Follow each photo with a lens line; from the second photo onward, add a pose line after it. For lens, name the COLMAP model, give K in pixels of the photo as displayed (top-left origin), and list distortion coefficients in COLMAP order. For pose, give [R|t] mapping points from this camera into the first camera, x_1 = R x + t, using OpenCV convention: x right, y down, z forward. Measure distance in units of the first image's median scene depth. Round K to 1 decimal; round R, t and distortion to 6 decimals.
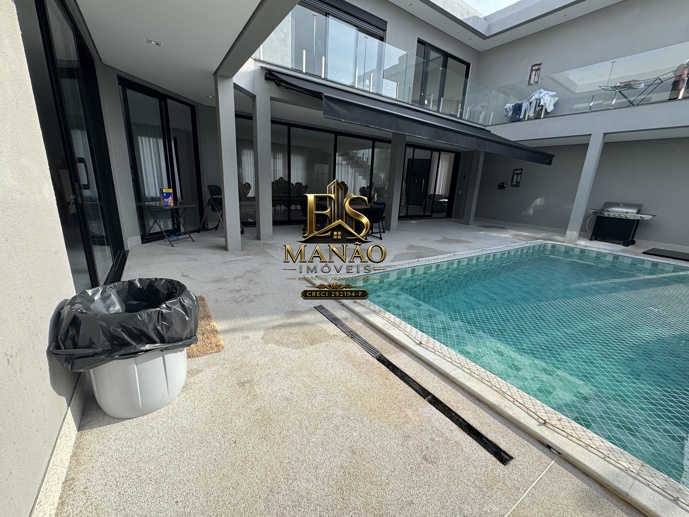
lens RADIAL K [[276.2, 0, 344.5], [0, 276.2, 258.5], [0, 0, 1]] dist [-0.003990, -0.000073]
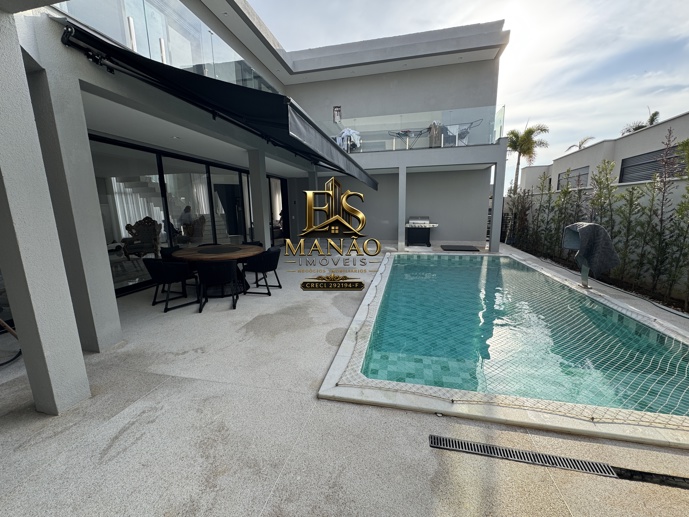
lens RADIAL K [[288.6, 0, 341.8], [0, 288.6, 247.7], [0, 0, 1]] dist [0.001320, 0.000166]
pose [[0.730292, -0.152446, 0.665908, -0.235040], [0.233255, 0.971844, -0.033325, -0.102240], [-0.642079, 0.179663, 0.745289, 0.237783]]
